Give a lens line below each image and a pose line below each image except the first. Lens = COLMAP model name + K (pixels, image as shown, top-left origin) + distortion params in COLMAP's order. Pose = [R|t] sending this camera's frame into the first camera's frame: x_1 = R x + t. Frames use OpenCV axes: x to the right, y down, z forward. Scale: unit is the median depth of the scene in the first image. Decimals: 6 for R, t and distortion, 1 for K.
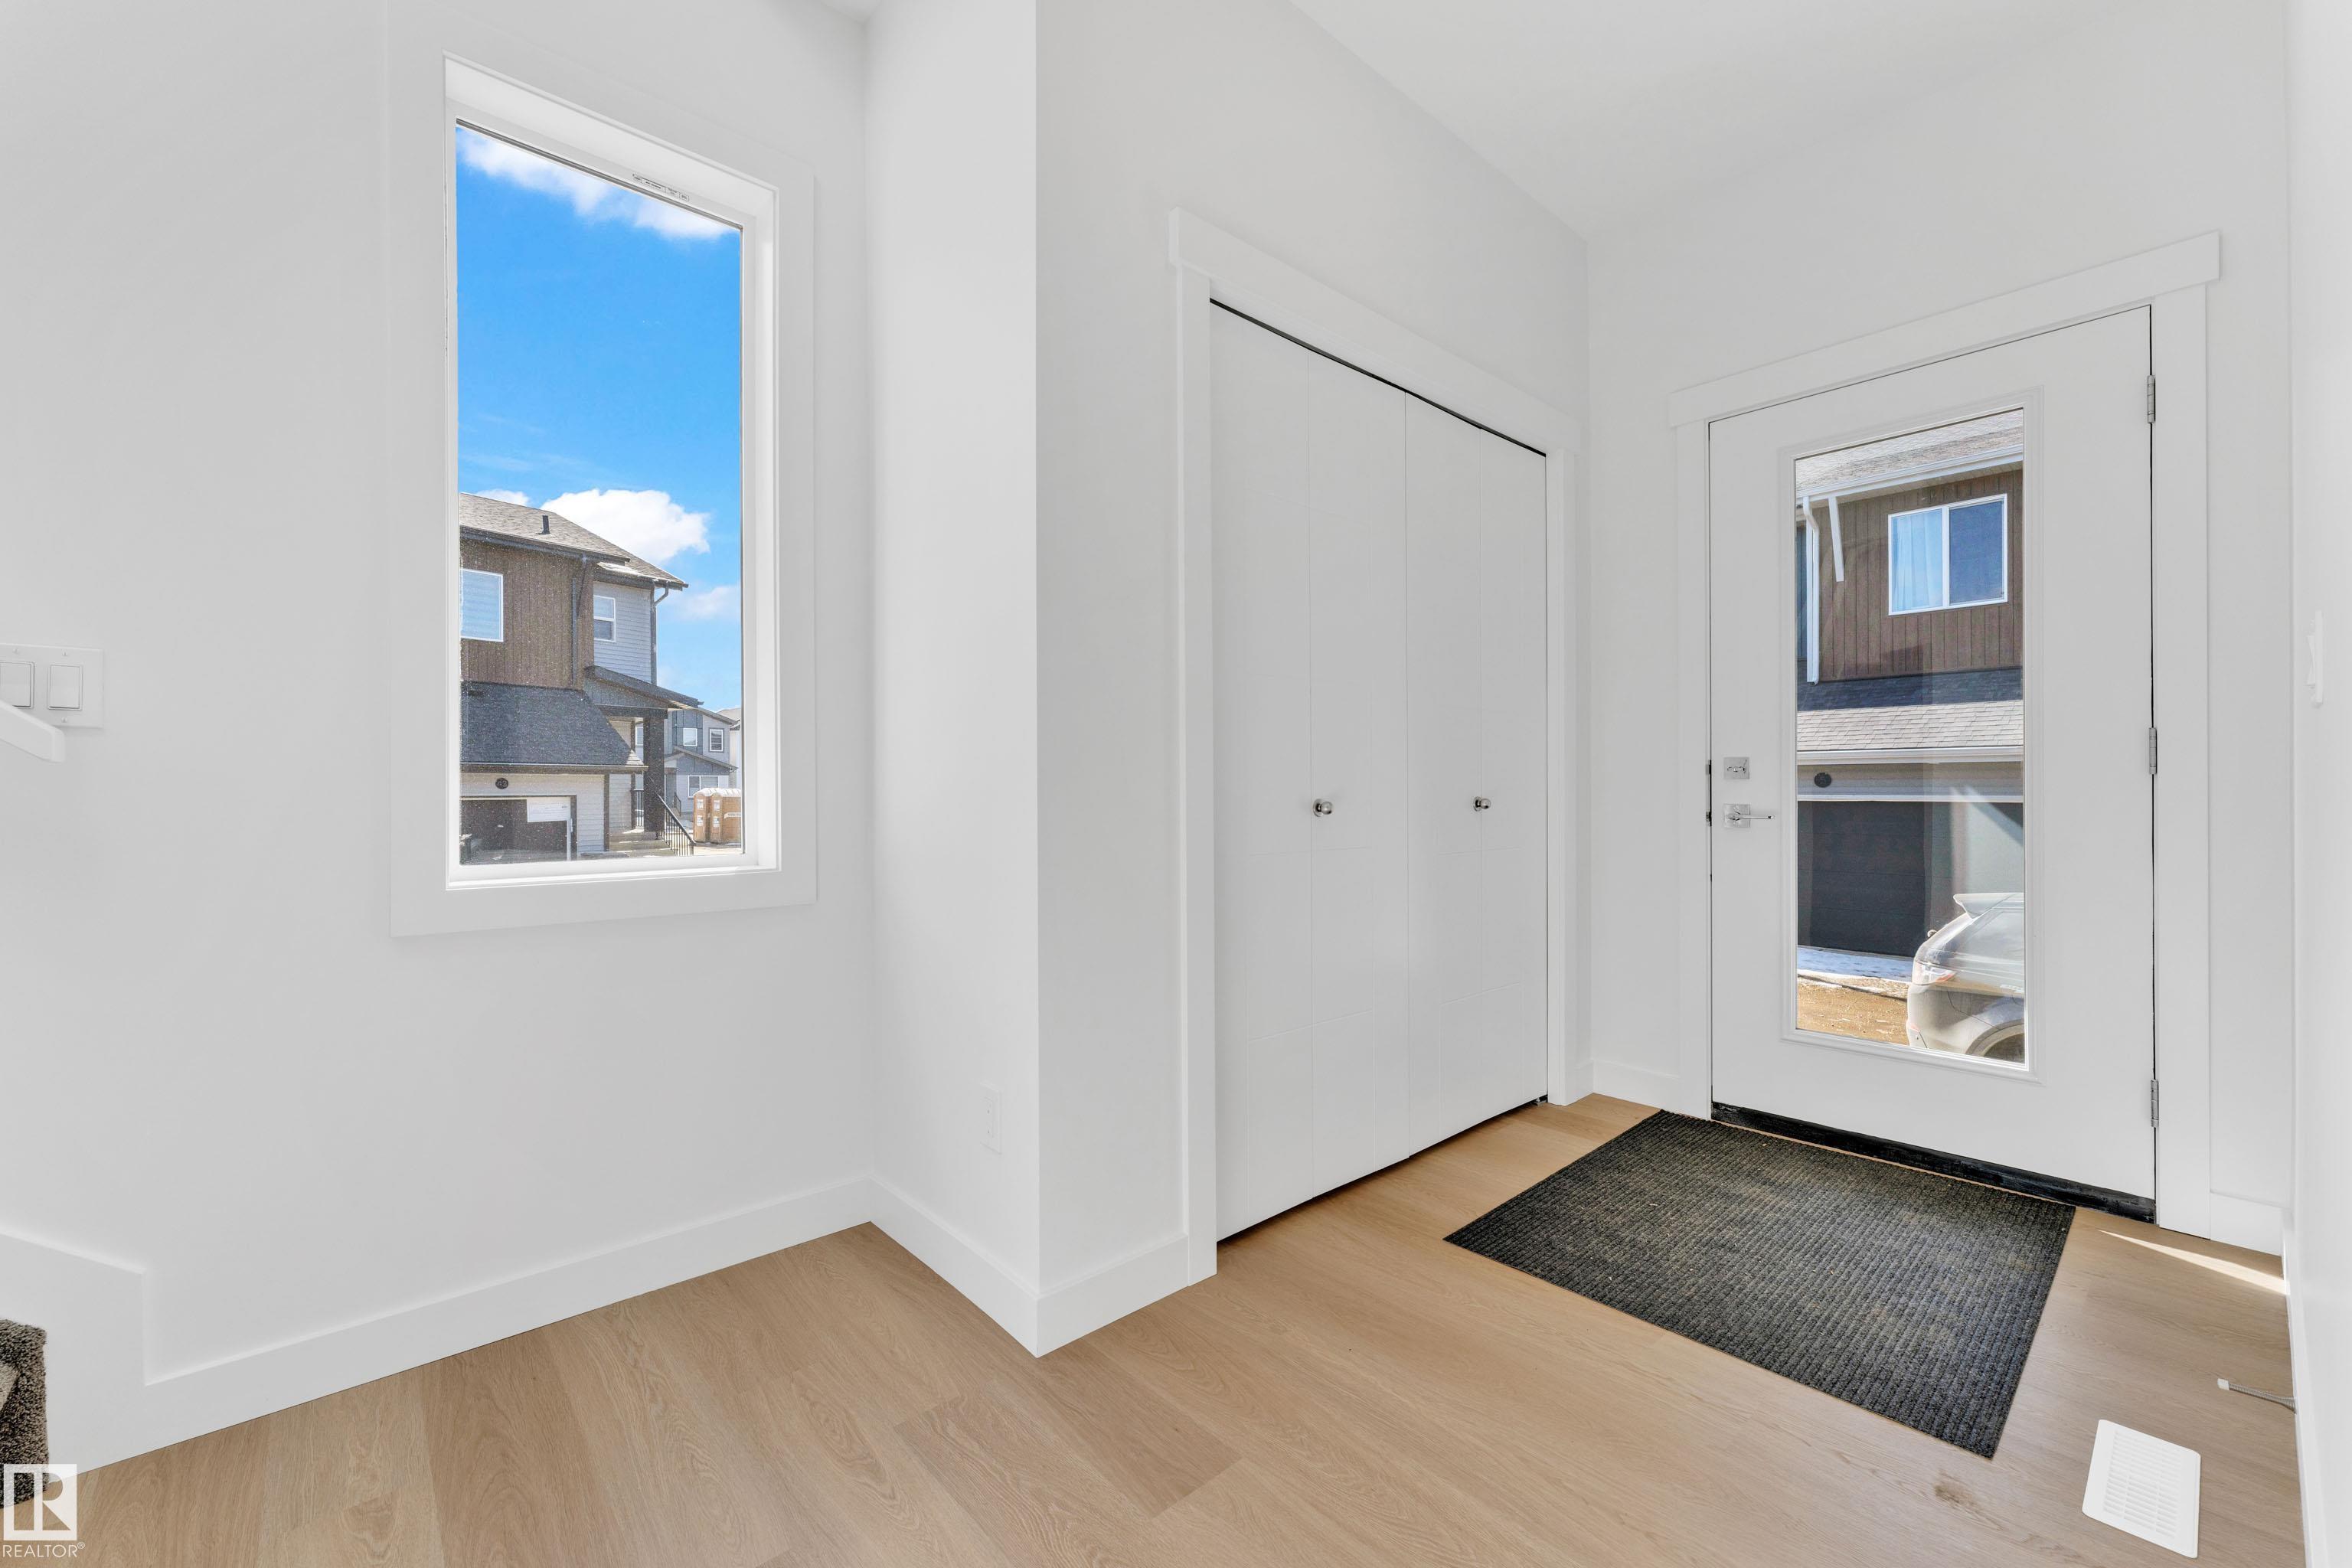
lens RADIAL K [[943.4, 0, 1176.9], [0, 943.4, 784.6], [0, 0, 1]] dist [0.002799, -0.000333]
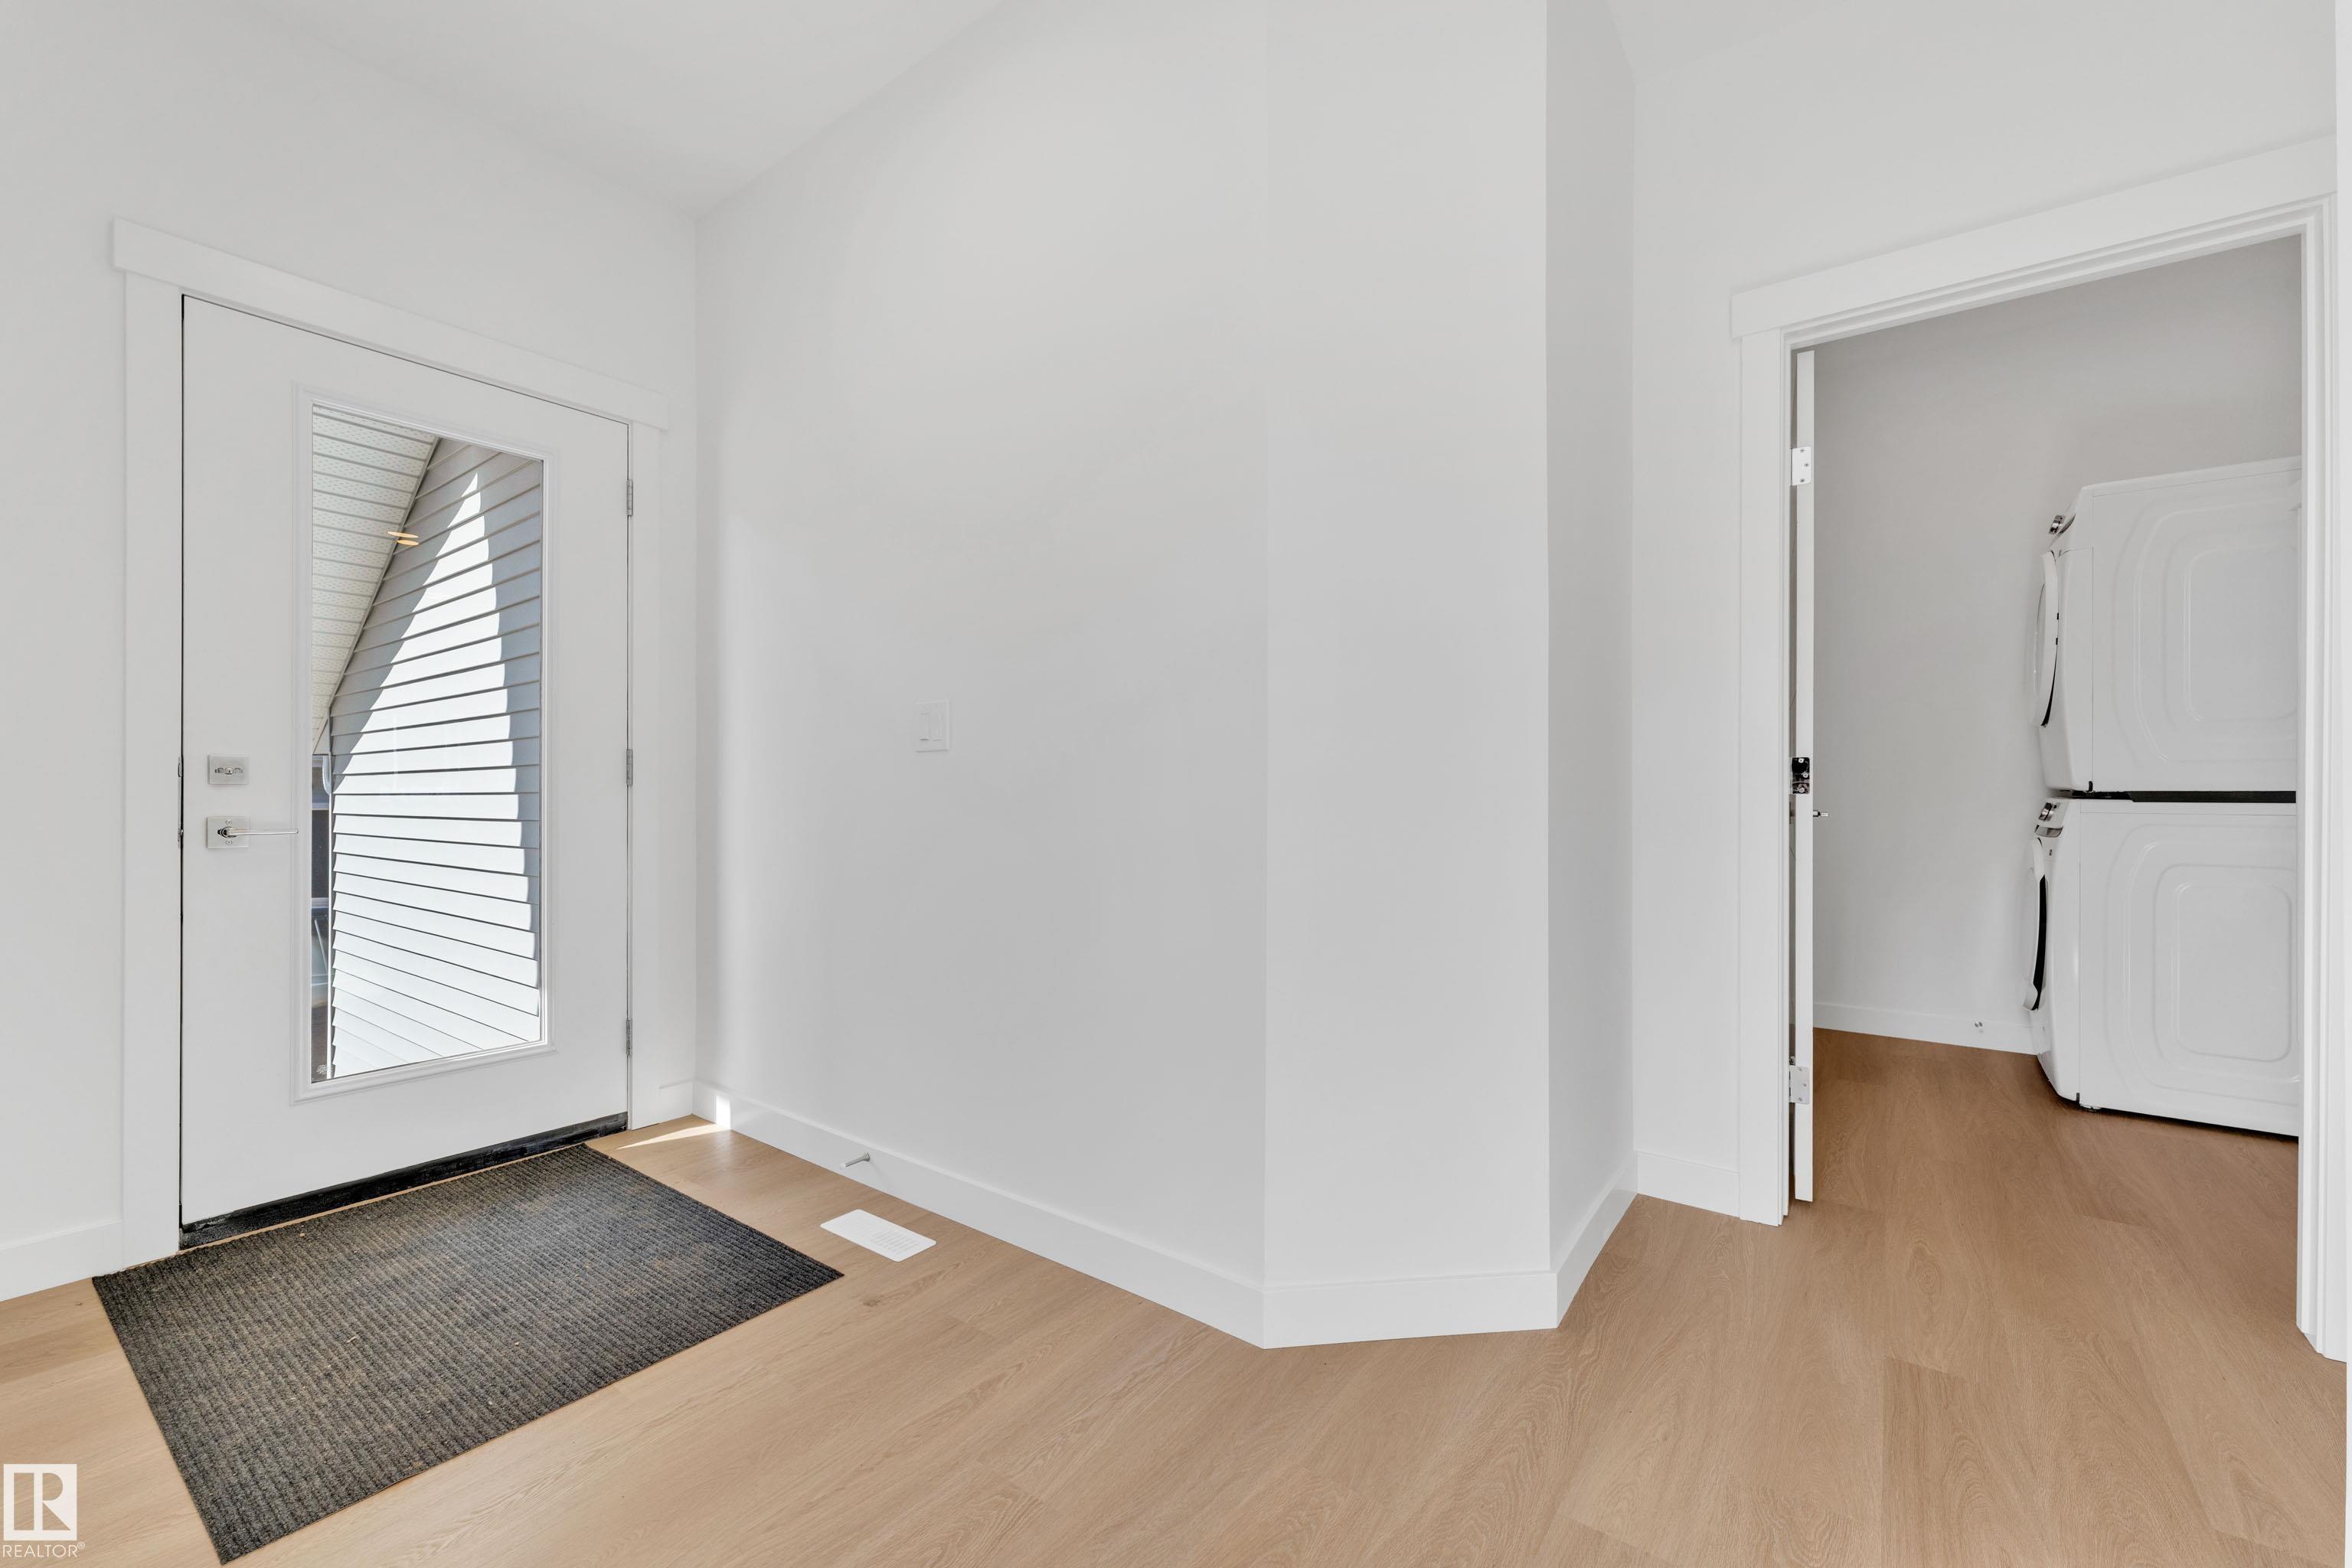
lens RADIAL K [[943.4, 0, 1177.4], [0, 943.4, 794.4], [0, 0, 1]] dist [0.002799, -0.000333]
pose [[-0.190944, 0.000764, 0.981601, -0.358067], [-0.003123, 0.999994, -0.001386, 0.000895], [-0.981596, -0.003330, -0.190941, 0.462671]]
